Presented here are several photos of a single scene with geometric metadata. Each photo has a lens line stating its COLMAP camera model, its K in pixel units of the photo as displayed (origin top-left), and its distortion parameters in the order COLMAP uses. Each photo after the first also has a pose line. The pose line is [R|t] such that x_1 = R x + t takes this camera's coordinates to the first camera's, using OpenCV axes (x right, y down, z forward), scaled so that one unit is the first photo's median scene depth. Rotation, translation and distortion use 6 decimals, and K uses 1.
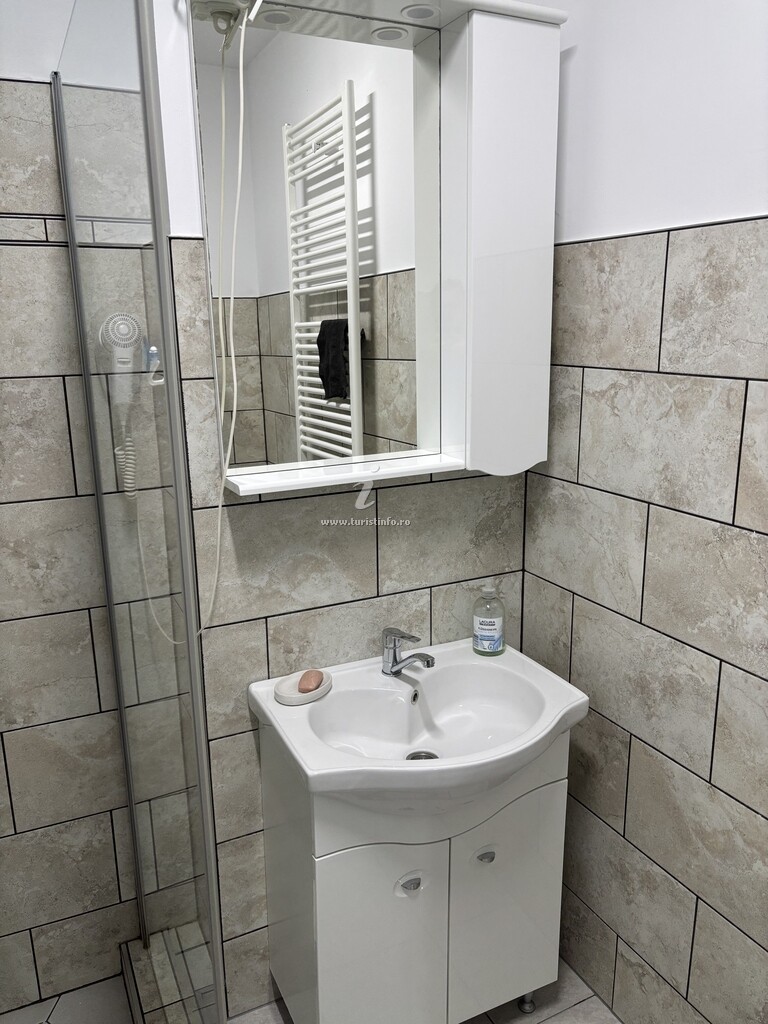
lens RADIAL K [[782.3, 0, 376.1], [0, 782.3, 509.2], [0, 0, 1]] dist [0.029856, -0.035872]
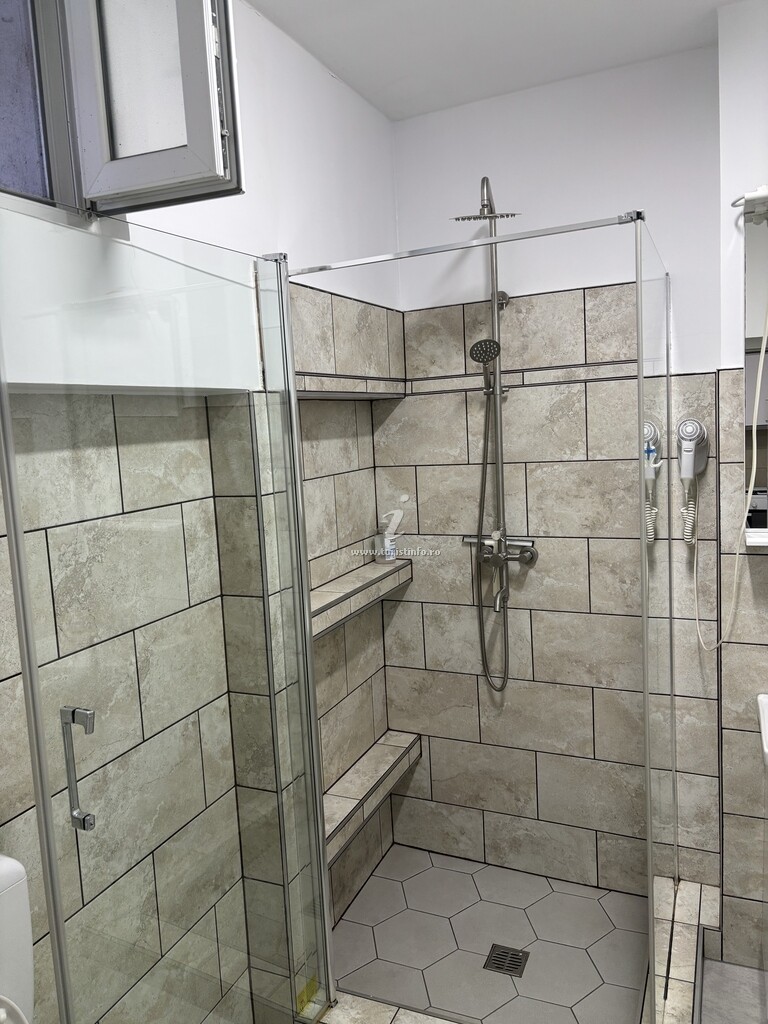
lens RADIAL K [[782.3, 0, 376.1], [0, 782.3, 509.2], [0, 0, 1]] dist [0.029856, -0.035872]
pose [[0.650079, 0.067918, -0.756825, 0.408741], [-0.139878, 0.989673, -0.031334, 0.049496], [0.746881, 0.126232, 0.652866, -0.382410]]
